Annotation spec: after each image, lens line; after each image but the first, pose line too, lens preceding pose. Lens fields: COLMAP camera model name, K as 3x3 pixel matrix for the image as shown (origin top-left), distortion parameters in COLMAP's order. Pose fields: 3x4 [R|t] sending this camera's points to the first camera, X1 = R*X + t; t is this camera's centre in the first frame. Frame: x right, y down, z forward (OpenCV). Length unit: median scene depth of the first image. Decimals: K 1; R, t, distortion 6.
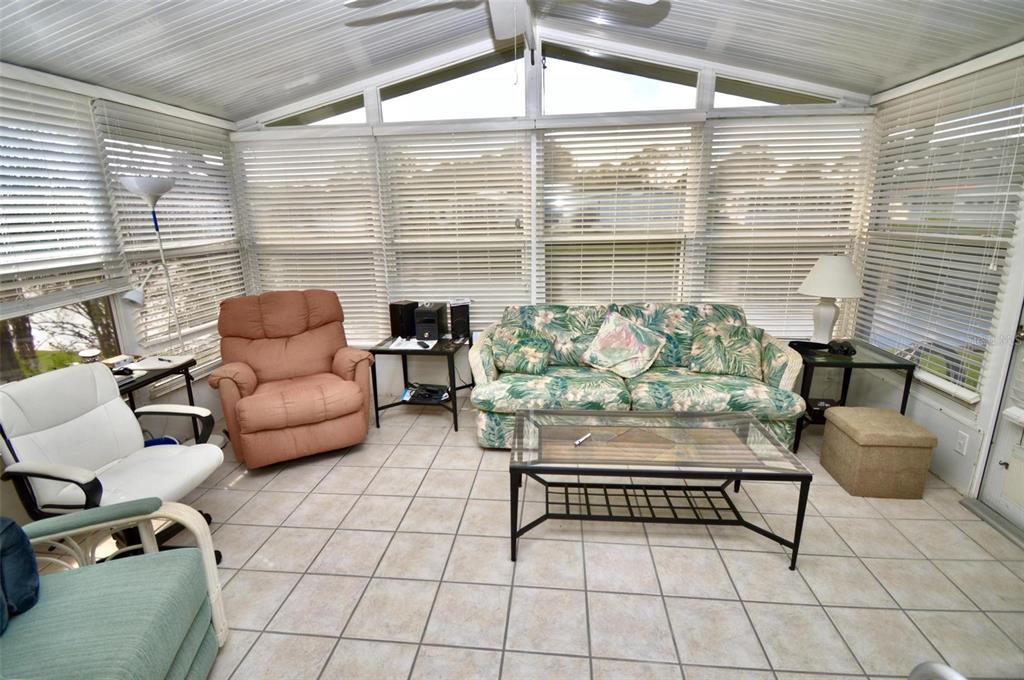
lens RADIAL K [[471.2, 0, 512.0], [0, 471.2, 340.0], [0, 0, 1]] dist [0.001144, -0.016668]
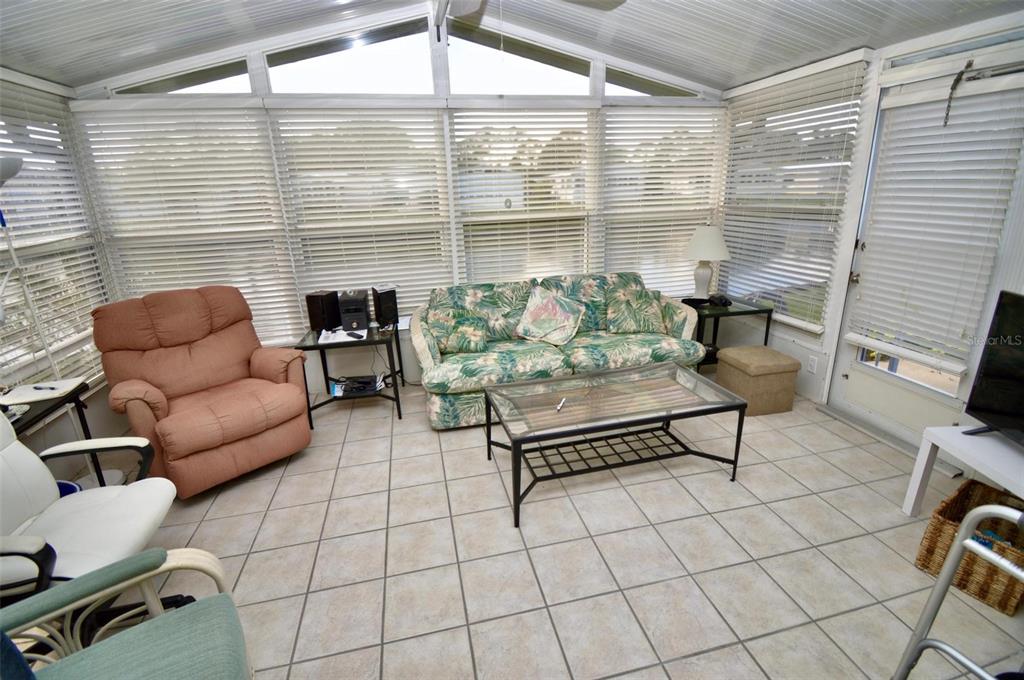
lens RADIAL K [[455.0, 0, 512.0], [0, 455.0, 340.0], [0, 0, 1]] dist [0.001528, -0.017089]
pose [[0.945689, -0.110212, 0.305819, -0.179785], [0.096318, 0.993528, 0.060205, -0.005781], [-0.310475, -0.027480, 0.950184, 0.032500]]
